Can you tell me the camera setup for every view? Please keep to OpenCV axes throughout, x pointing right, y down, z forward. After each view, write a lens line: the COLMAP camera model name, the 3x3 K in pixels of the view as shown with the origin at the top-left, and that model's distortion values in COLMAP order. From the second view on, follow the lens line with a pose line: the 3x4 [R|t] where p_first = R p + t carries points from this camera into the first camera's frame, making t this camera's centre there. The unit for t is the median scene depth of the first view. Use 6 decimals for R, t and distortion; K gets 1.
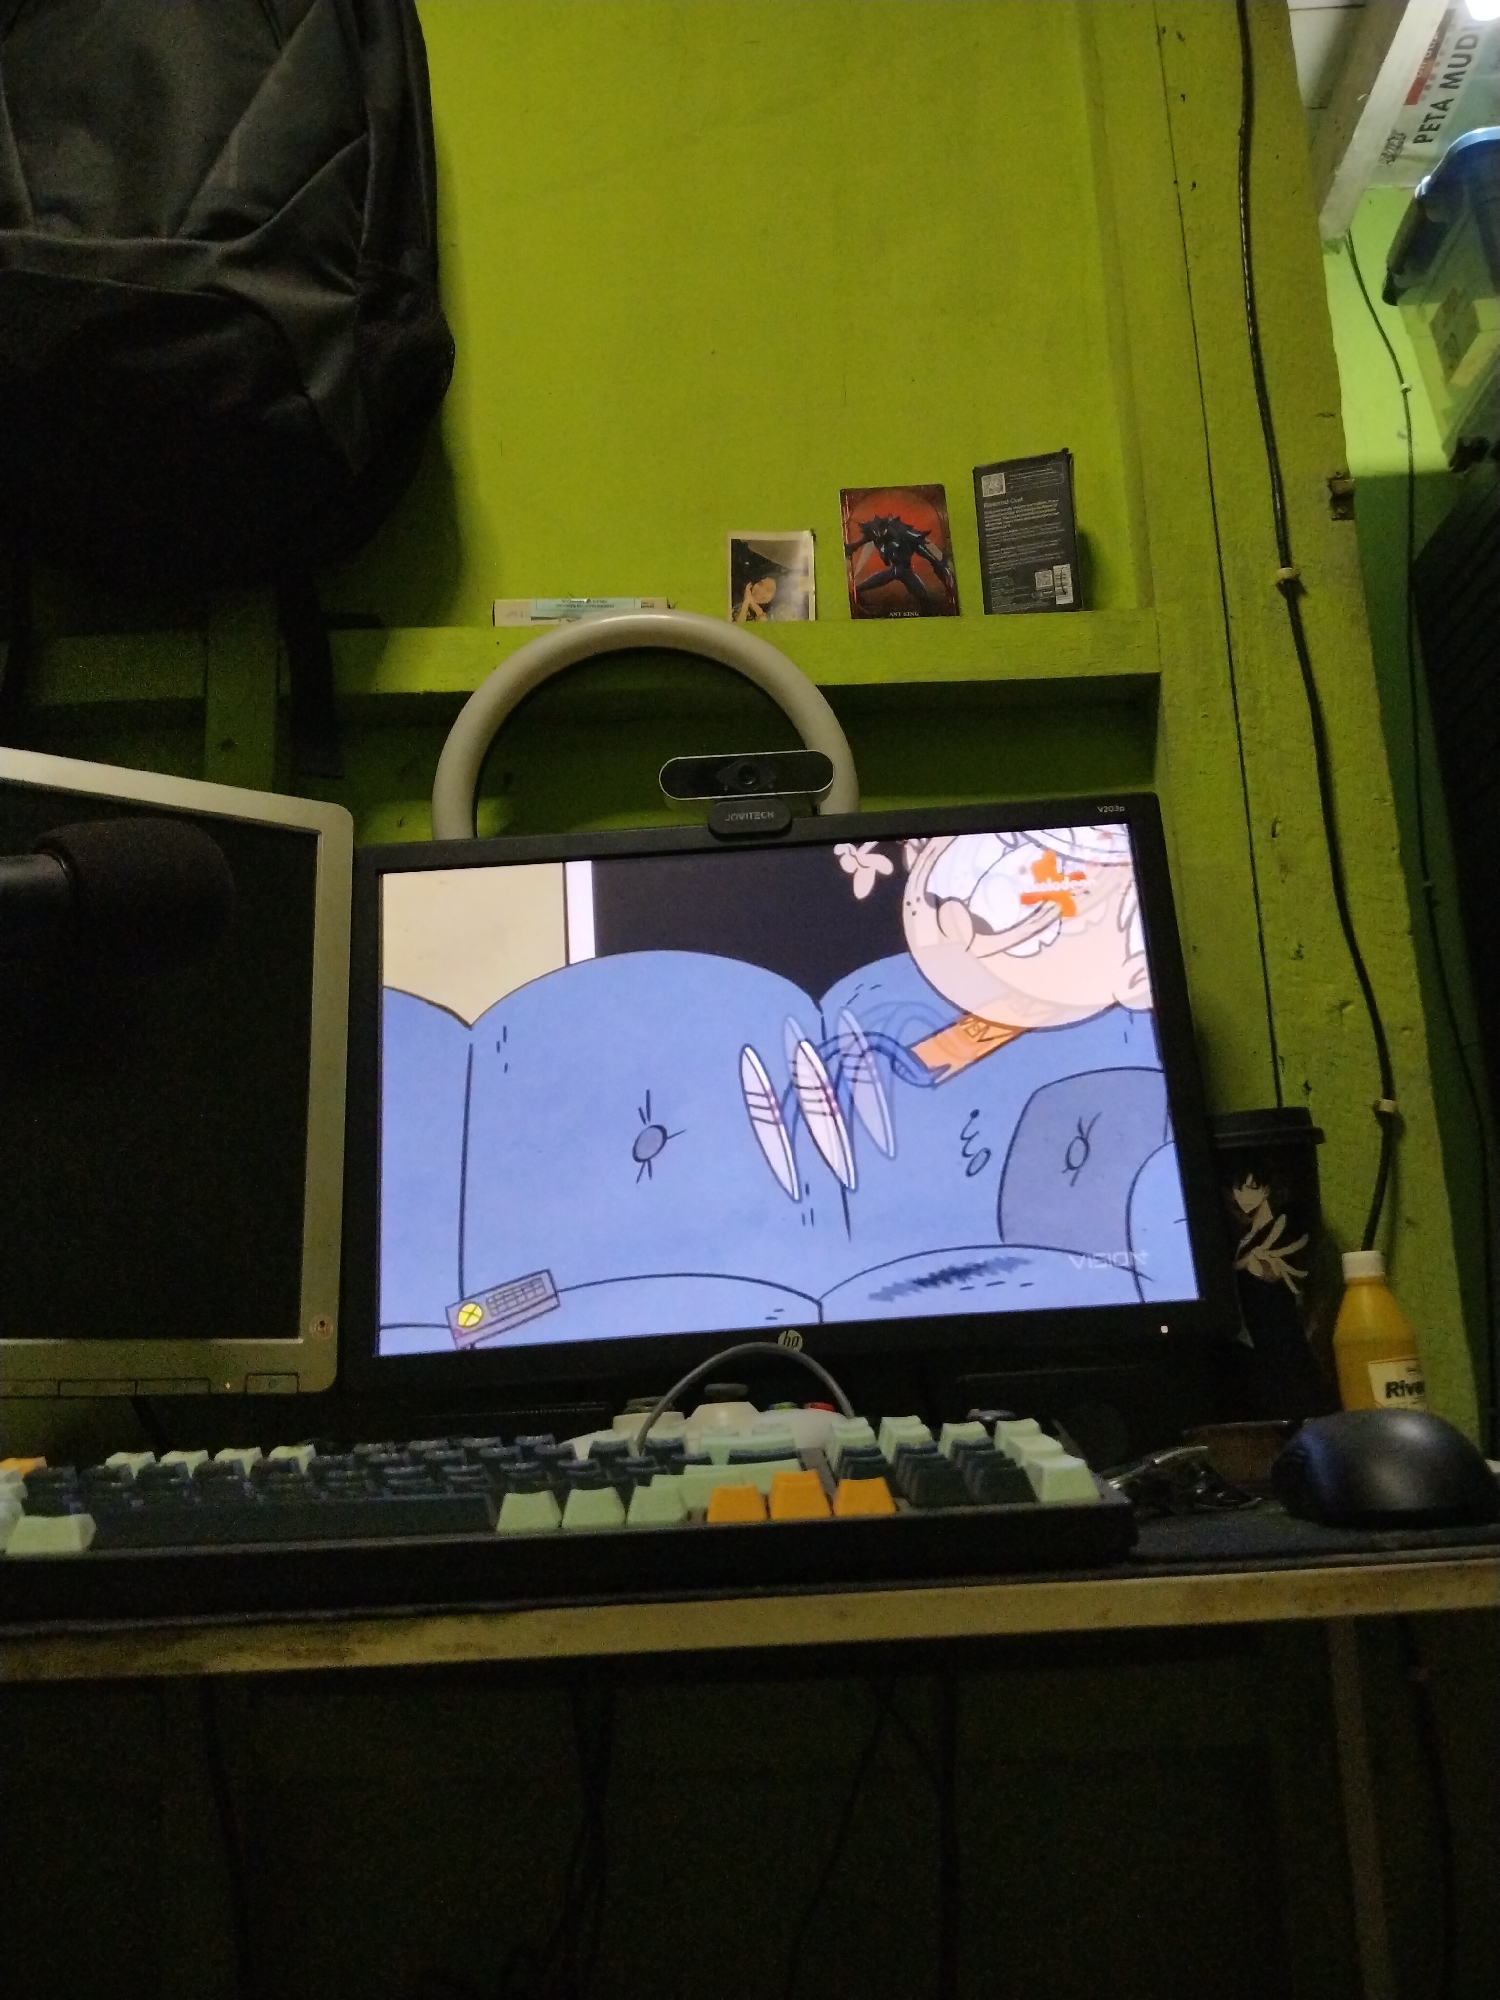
lens RADIAL K [[1673.2, 0, 746.9], [0, 1673.2, 991.2], [0, 0, 1]] dist [0.087838, -0.189793]
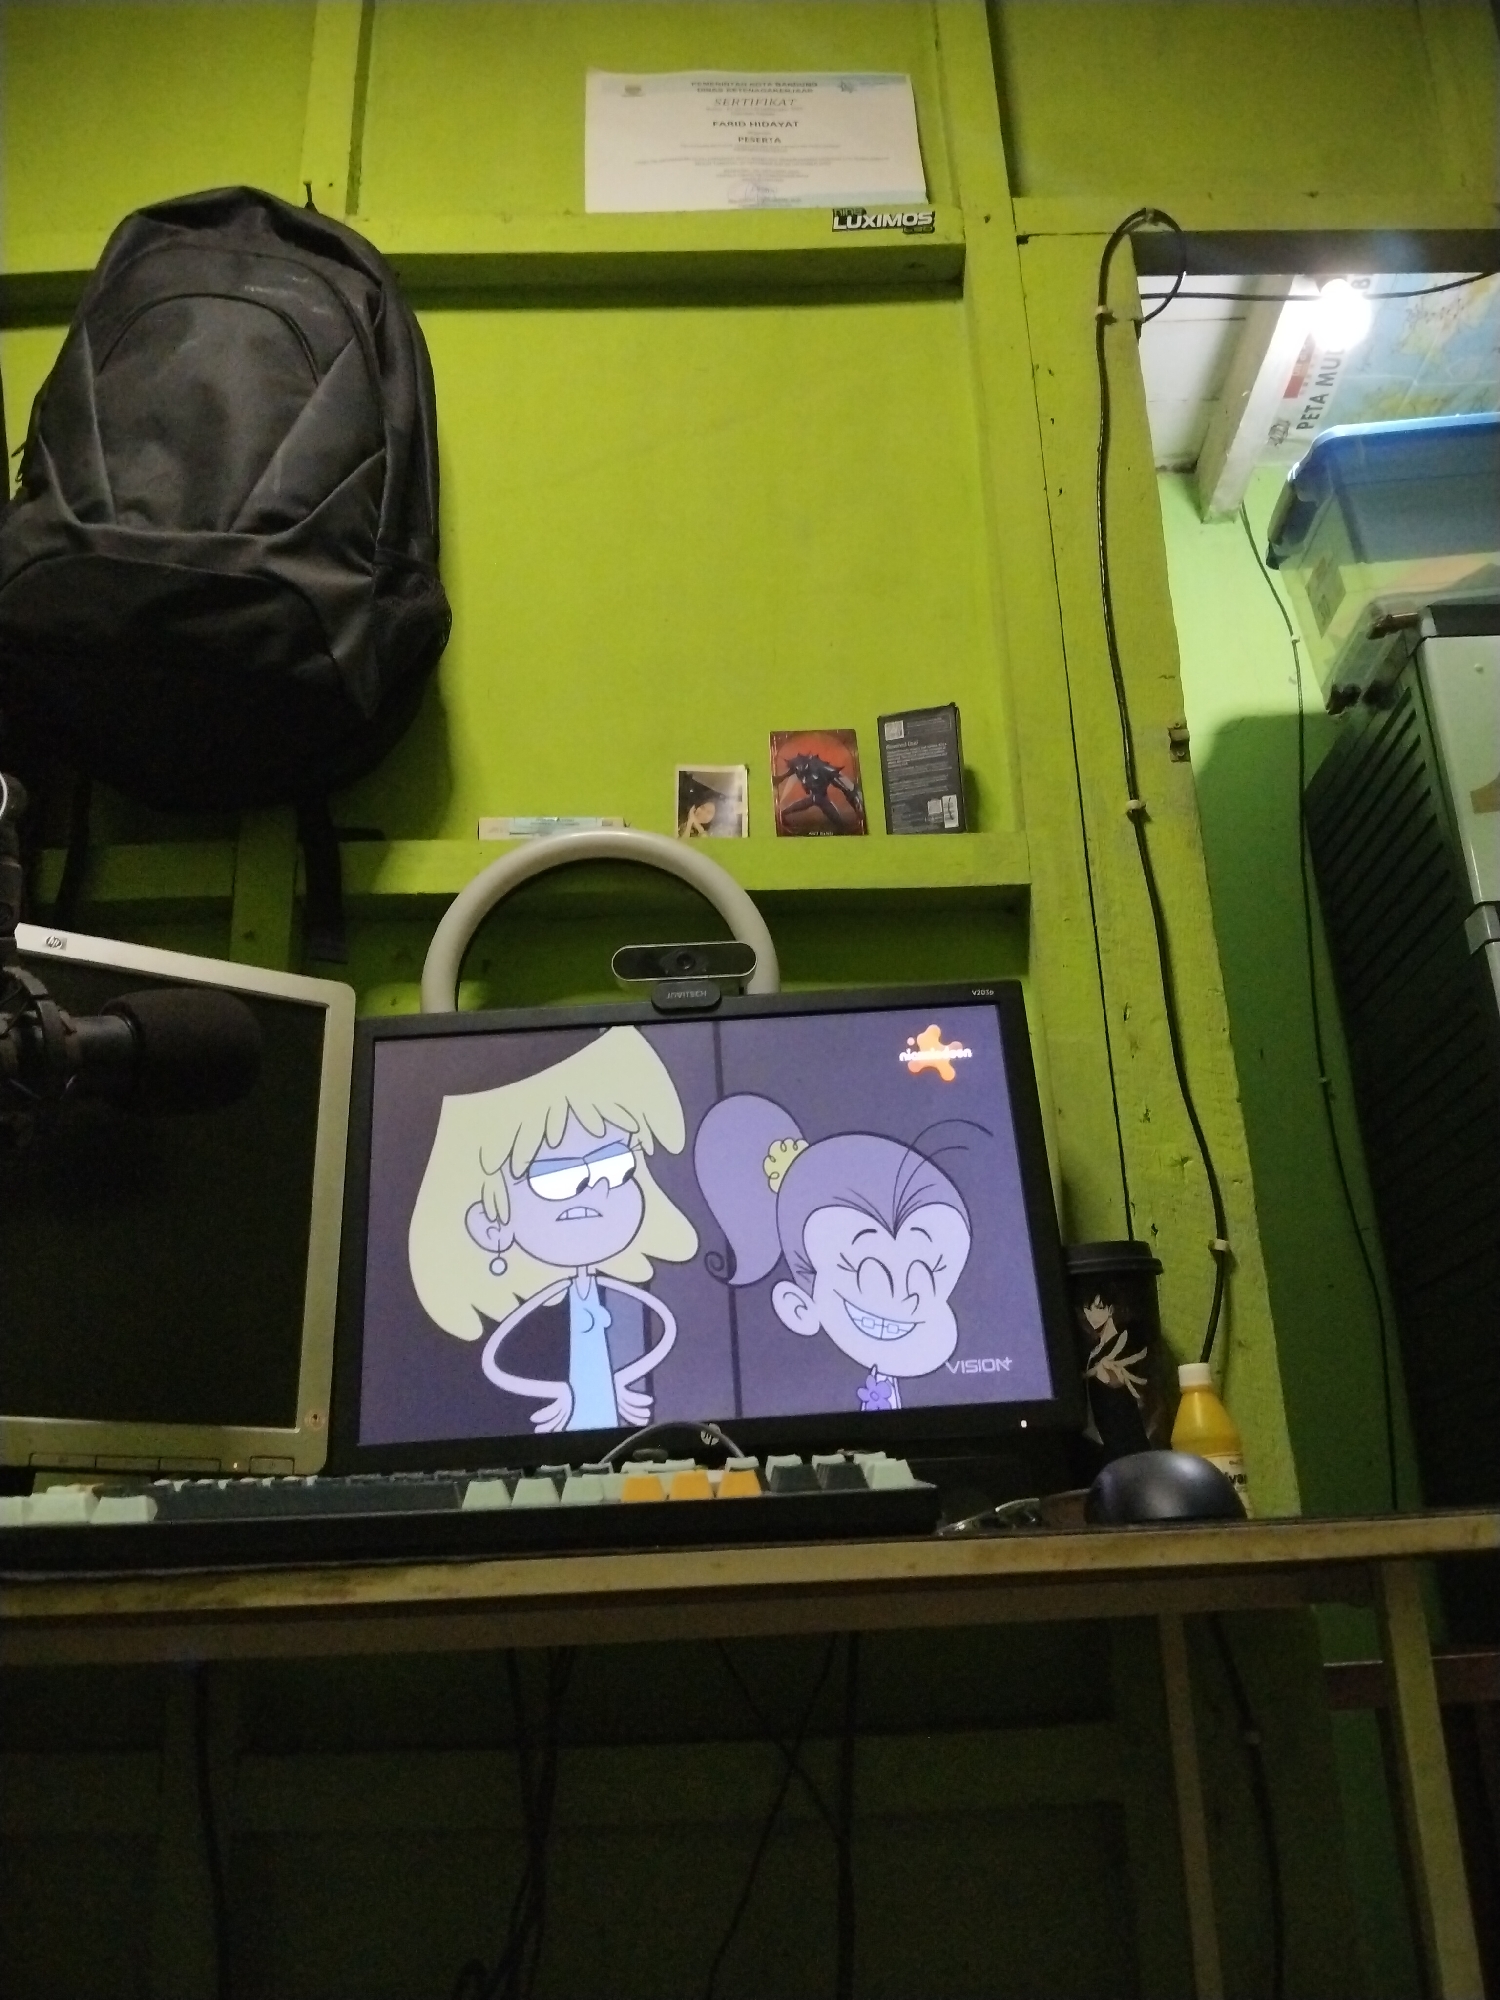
lens RADIAL K [[1673.3, 0, 748.4], [0, 1673.3, 994.3], [0, 0, 1]] dist [0.108218, -0.253716]
pose [[0.999837, 0.009609, 0.015284, 0.026405], [-0.007680, 0.992548, -0.121612, 0.038420], [-0.016339, 0.121474, 0.992460, -0.186678]]
